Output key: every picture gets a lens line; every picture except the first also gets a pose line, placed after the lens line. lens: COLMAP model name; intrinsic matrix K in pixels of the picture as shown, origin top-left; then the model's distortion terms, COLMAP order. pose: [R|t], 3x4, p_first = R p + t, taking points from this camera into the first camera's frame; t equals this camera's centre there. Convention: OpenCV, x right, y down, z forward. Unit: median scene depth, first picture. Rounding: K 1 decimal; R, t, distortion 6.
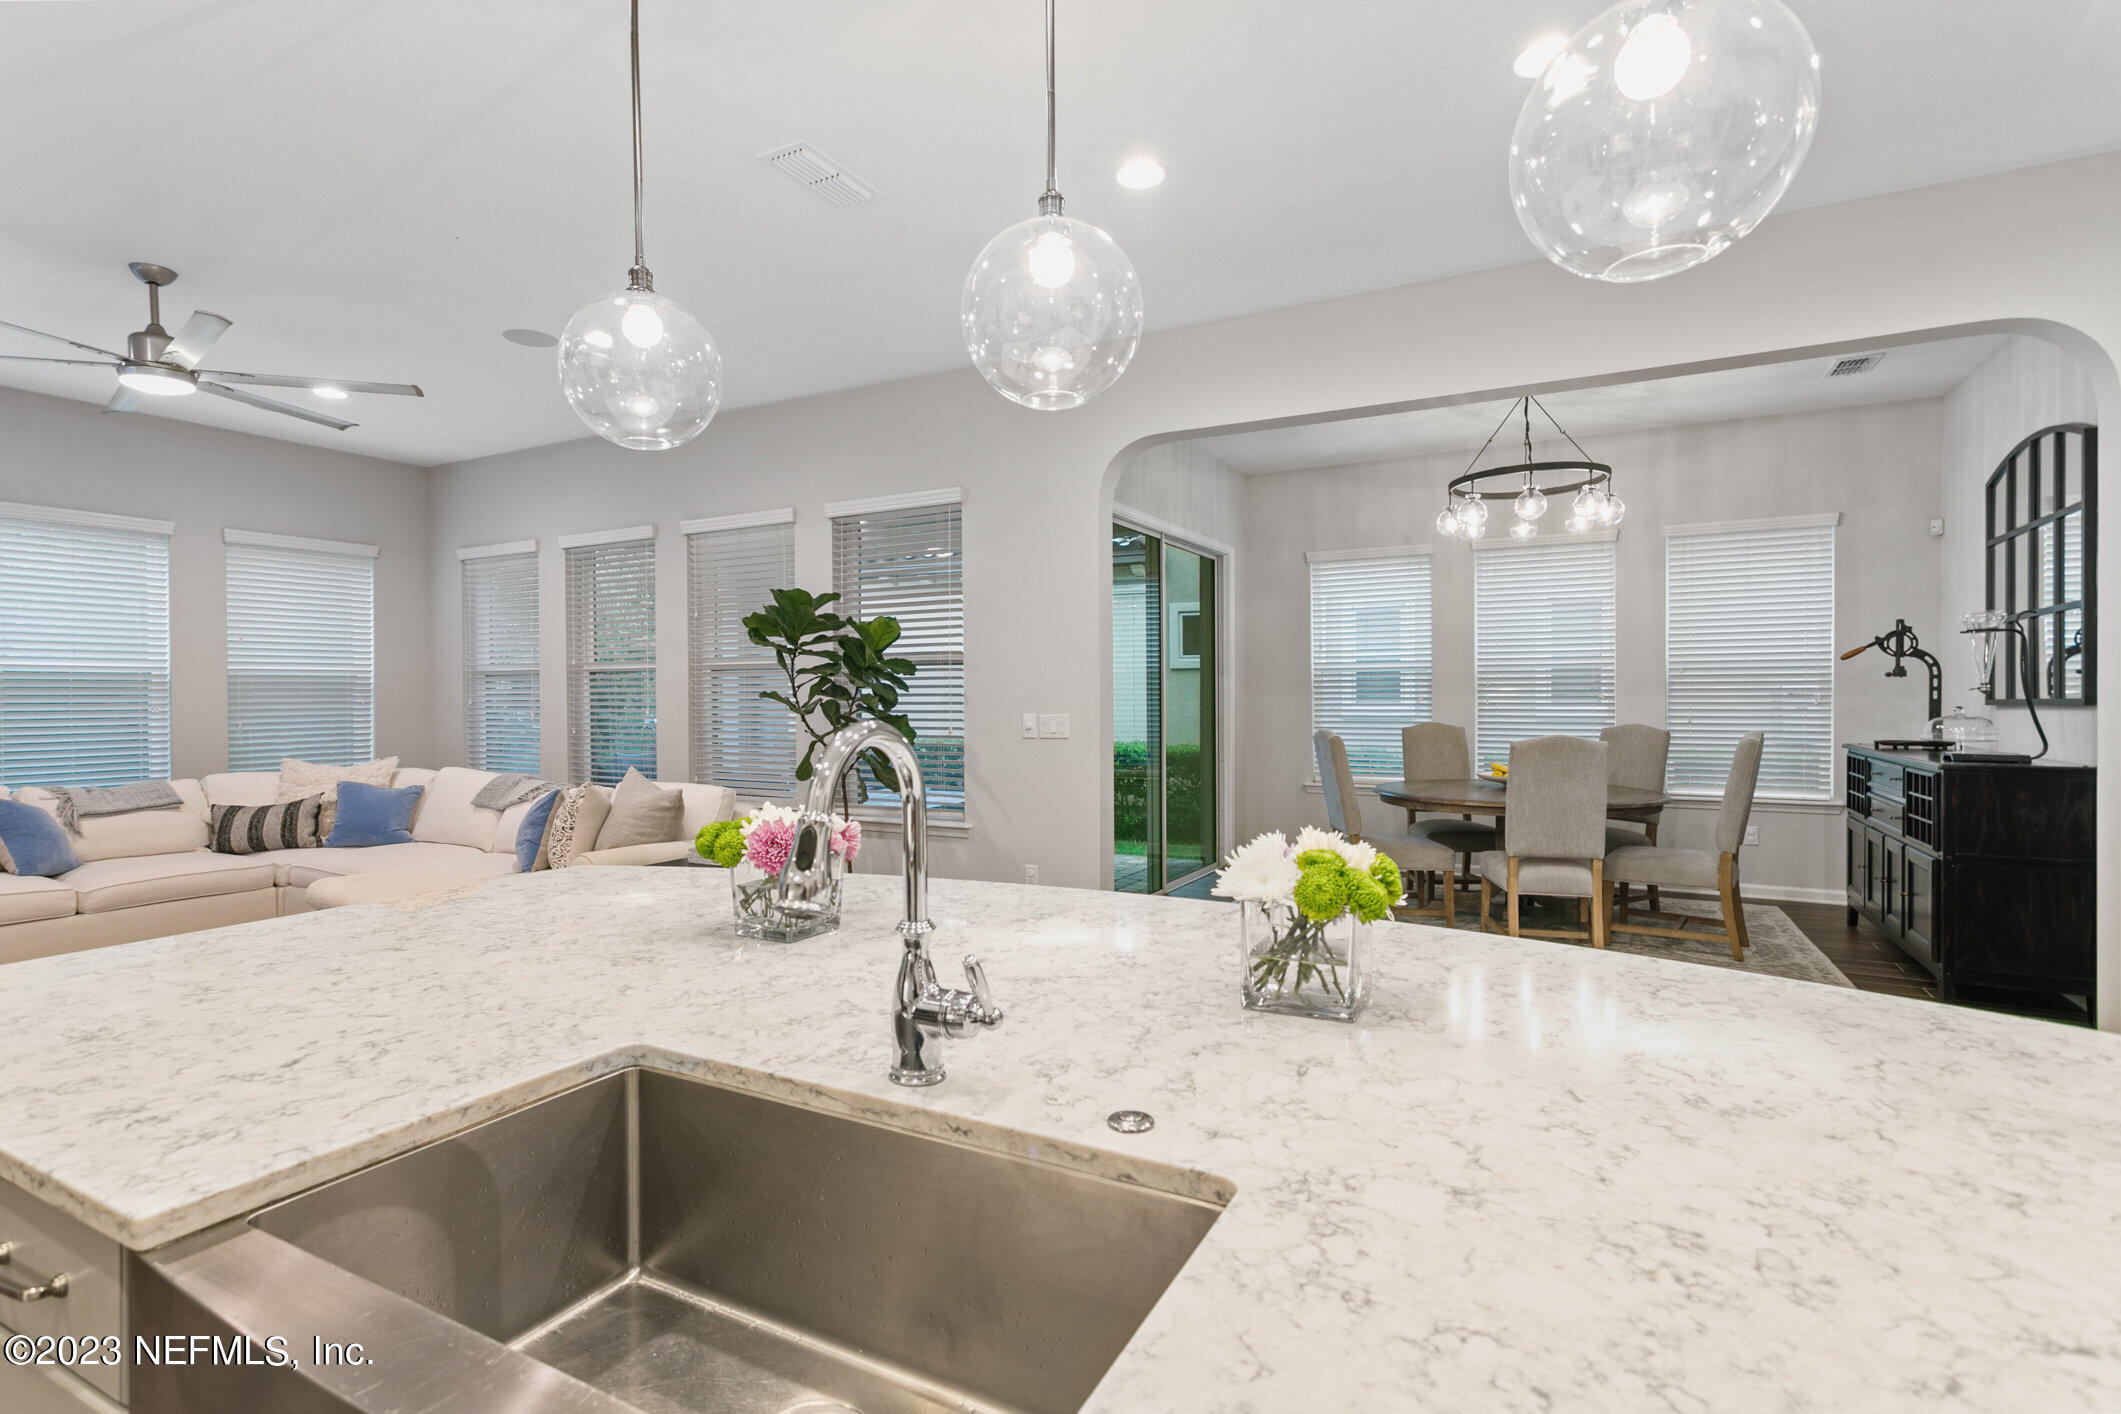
lens RADIAL K [[1004.0, 0, 1045.8], [0, 1004.0, 703.4], [0, 0, 1]] dist [0.006606, 0.000001]
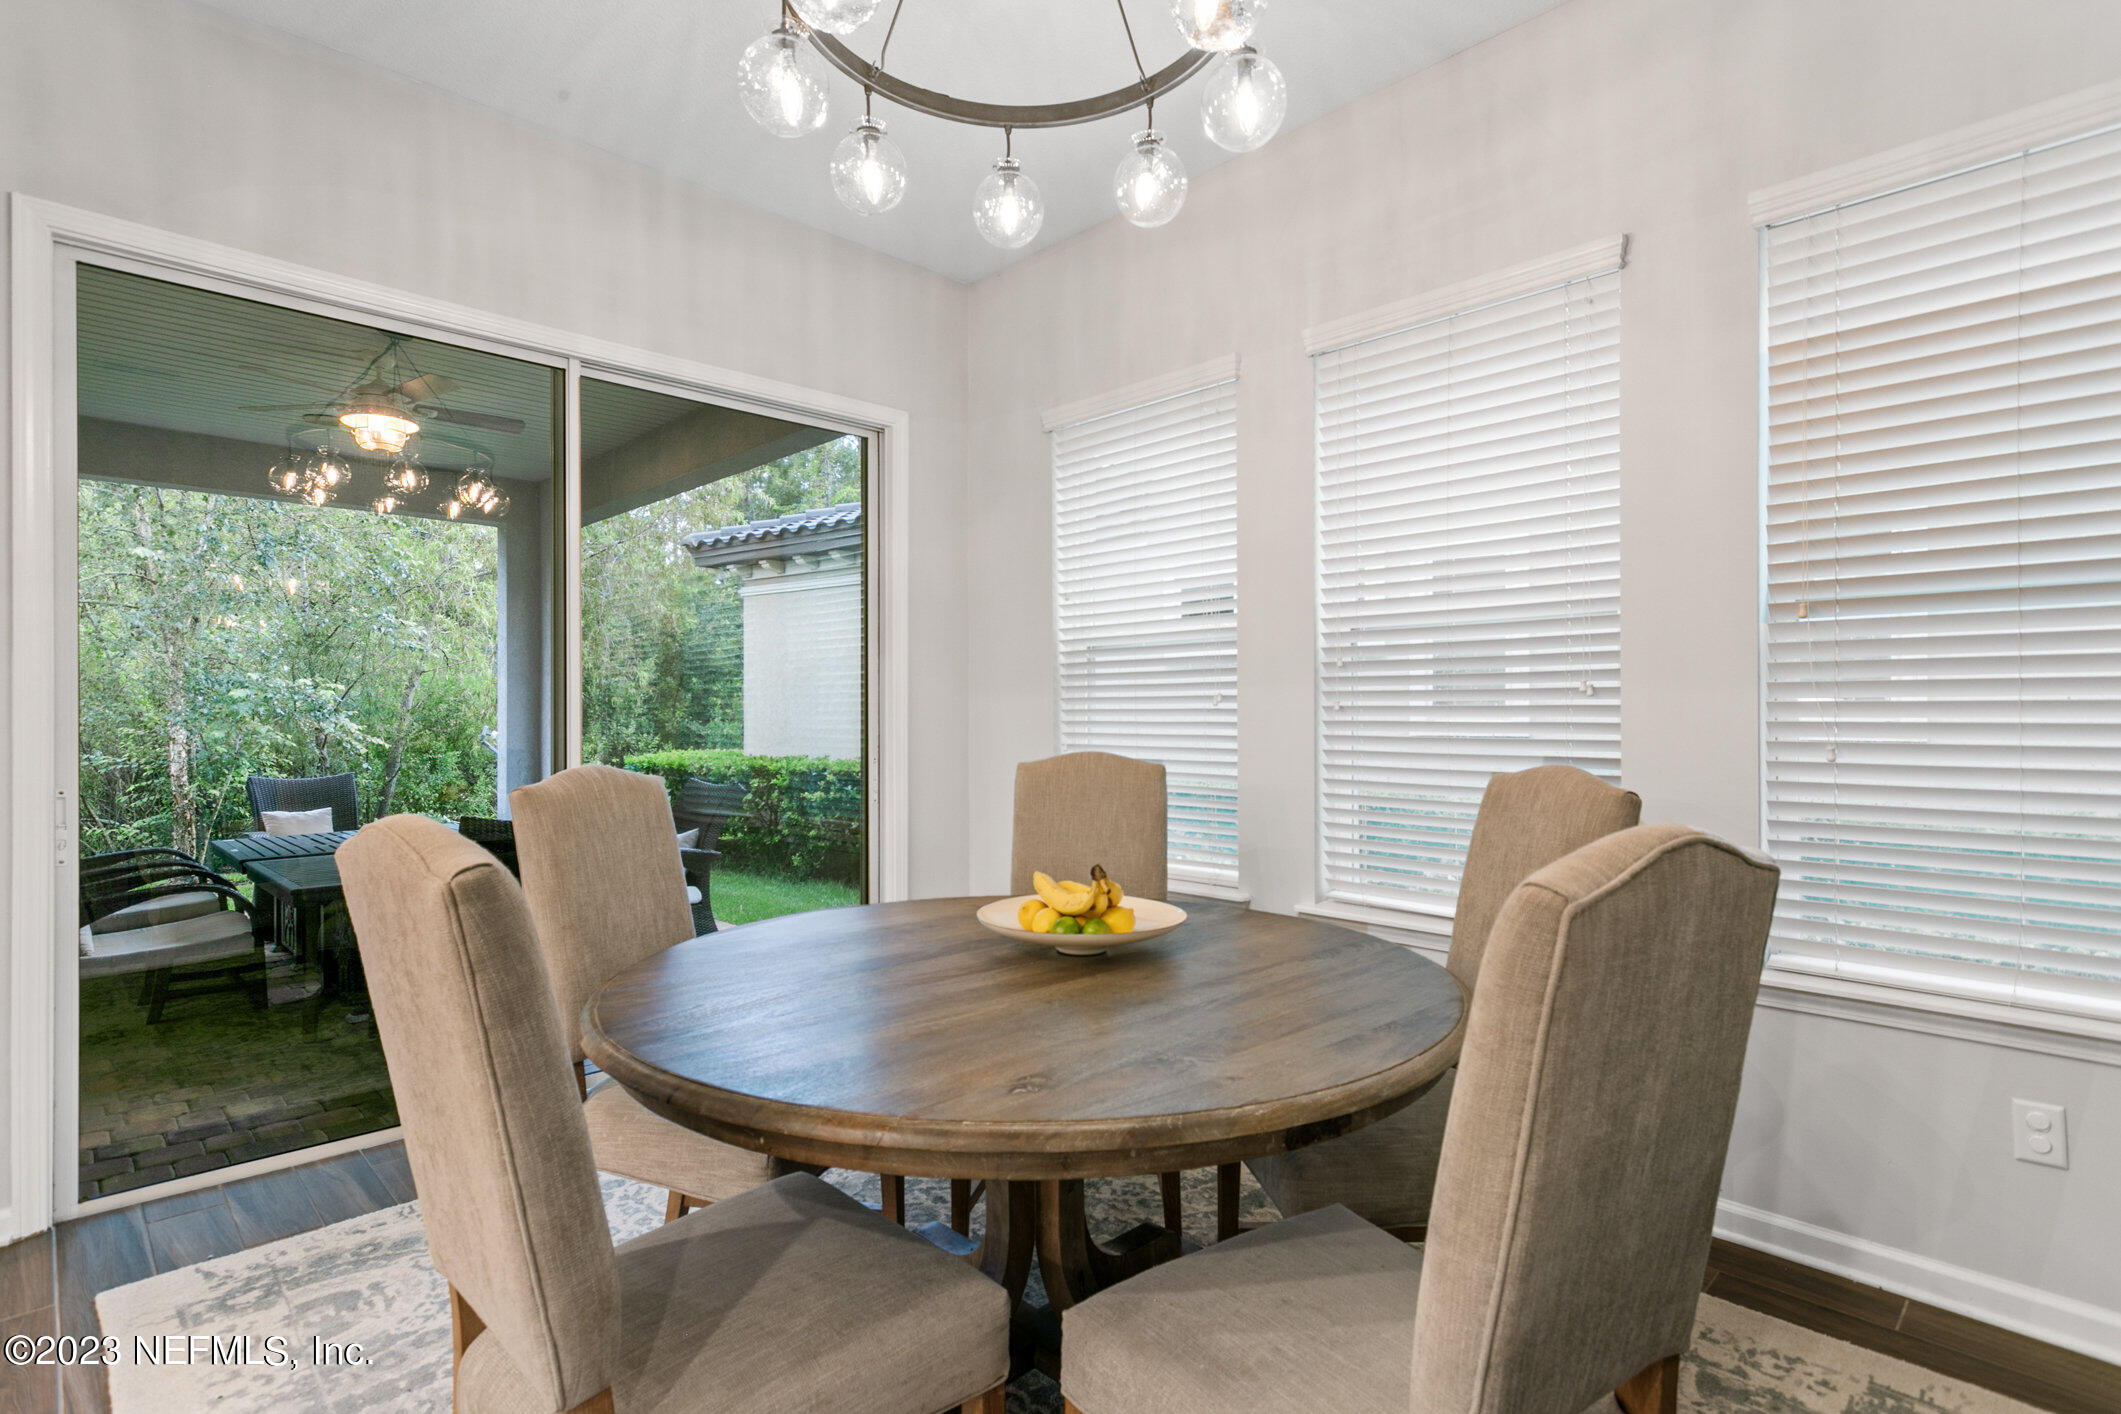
lens RADIAL K [[1041.9, 0, 1060.5], [0, 1041.9, 707.0], [0, 0, 1]] dist [0.005555, 0.000642]
pose [[0.956881, 0.002768, -0.290467, 0.611503], [-0.006126, 0.999925, -0.010652, 0.007198], [0.290416, 0.011972, 0.956826, 0.728759]]
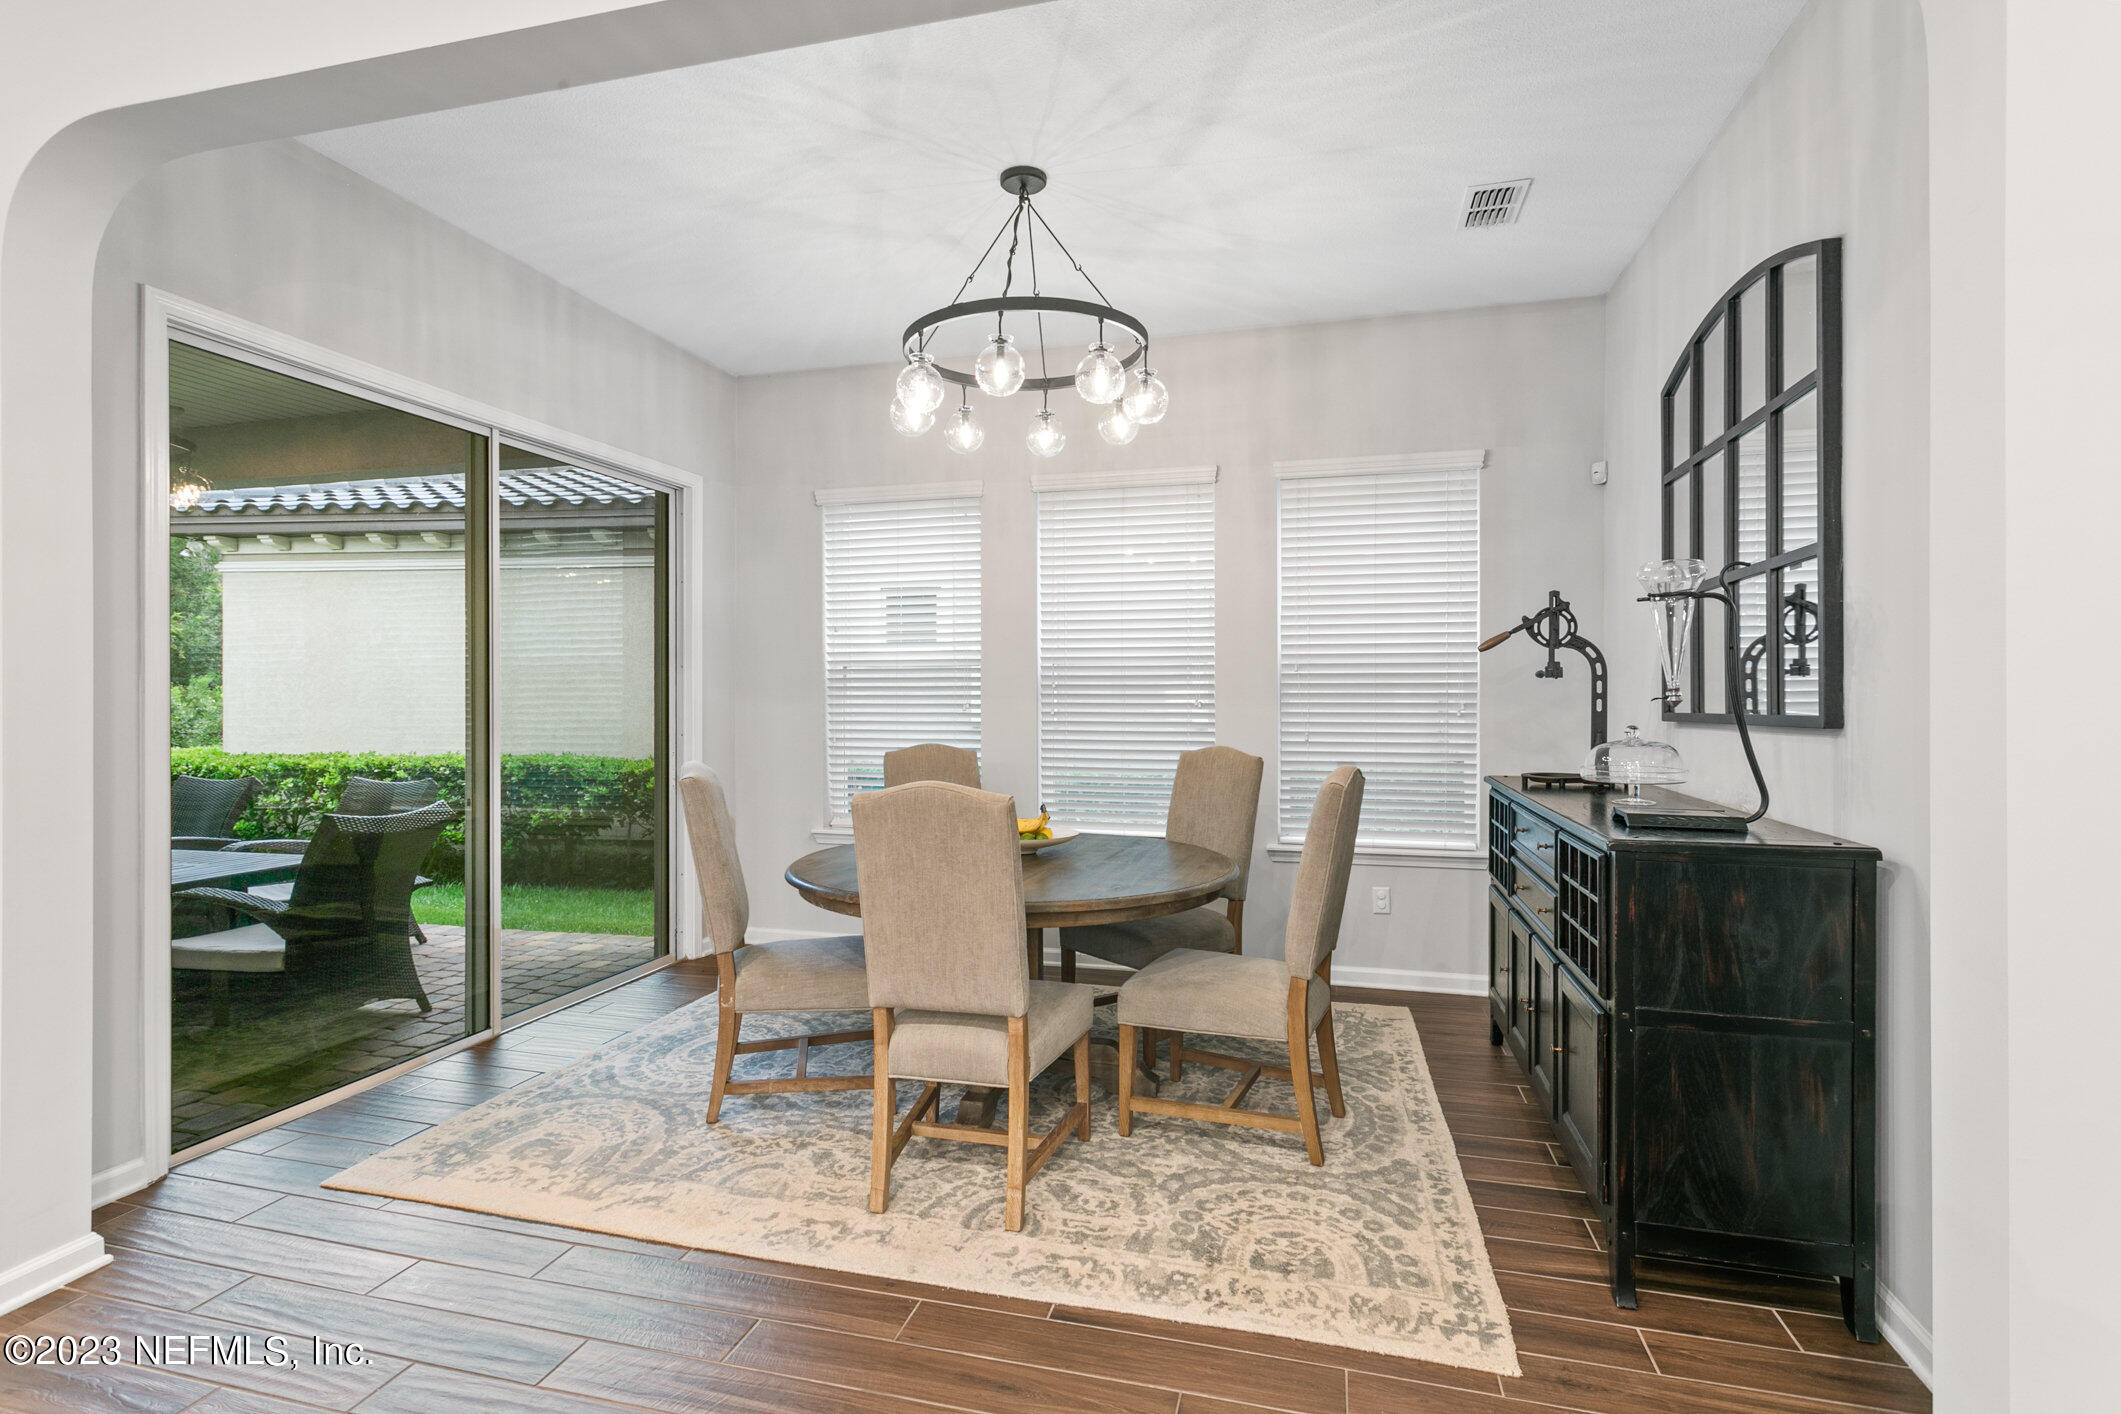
lens RADIAL K [[1029.0, 0, 1048.2], [0, 1029.0, 690.3], [0, 0, 1]] dist [0.000169, -0.000244]
pose [[0.972624, 0.006045, 0.232307, 0.364875], [-0.003190, 0.999915, -0.012661, -0.008557], [-0.232363, 0.011573, 0.972560, 0.418246]]
